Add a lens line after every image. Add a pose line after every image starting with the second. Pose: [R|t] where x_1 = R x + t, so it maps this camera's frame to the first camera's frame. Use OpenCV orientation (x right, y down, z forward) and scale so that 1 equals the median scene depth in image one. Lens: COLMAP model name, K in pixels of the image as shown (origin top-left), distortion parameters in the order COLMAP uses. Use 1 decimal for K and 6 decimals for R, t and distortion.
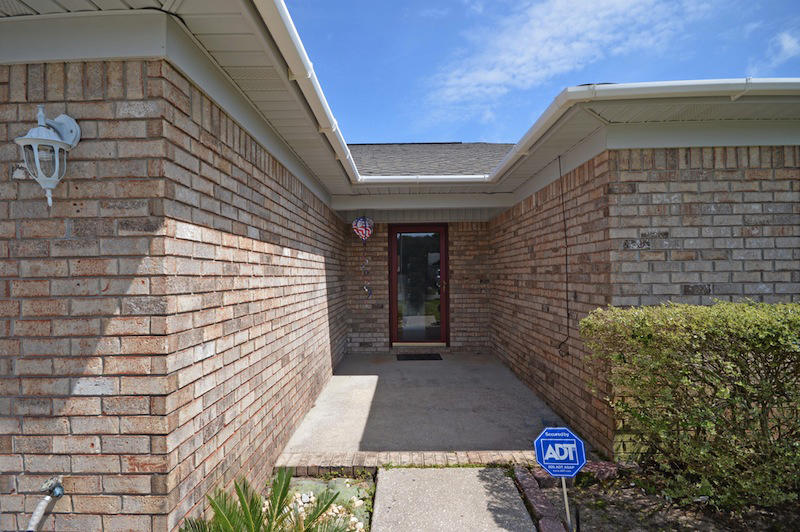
lens RADIAL K [[383.9, 0, 400.0], [0, 383.9, 266.0], [0, 0, 1]] dist [0.000859, 0.000812]
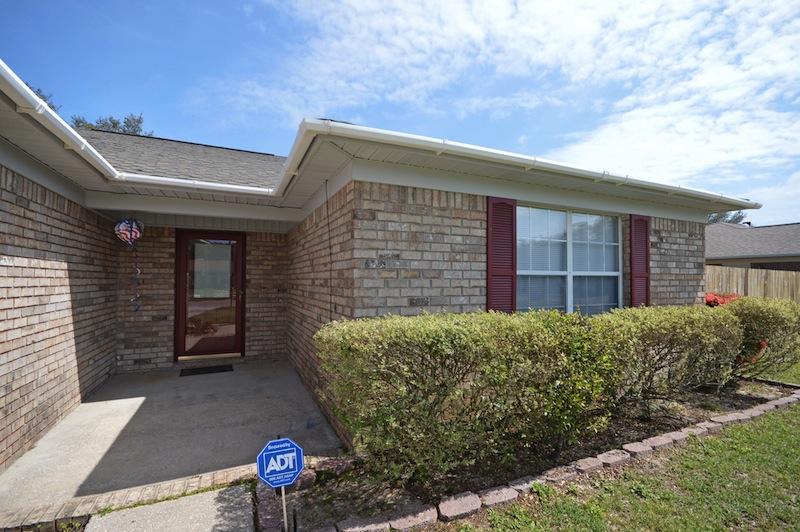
lens RADIAL K [[355.0, 0, 400.3], [0, 355.0, 267.2], [0, 0, 1]] dist [0.002536, -0.006213]
pose [[0.900783, 0.028563, 0.433329, 0.196424], [-0.021880, 0.999552, -0.020403, -0.023227], [-0.433717, 0.008897, 0.901005, -0.008476]]
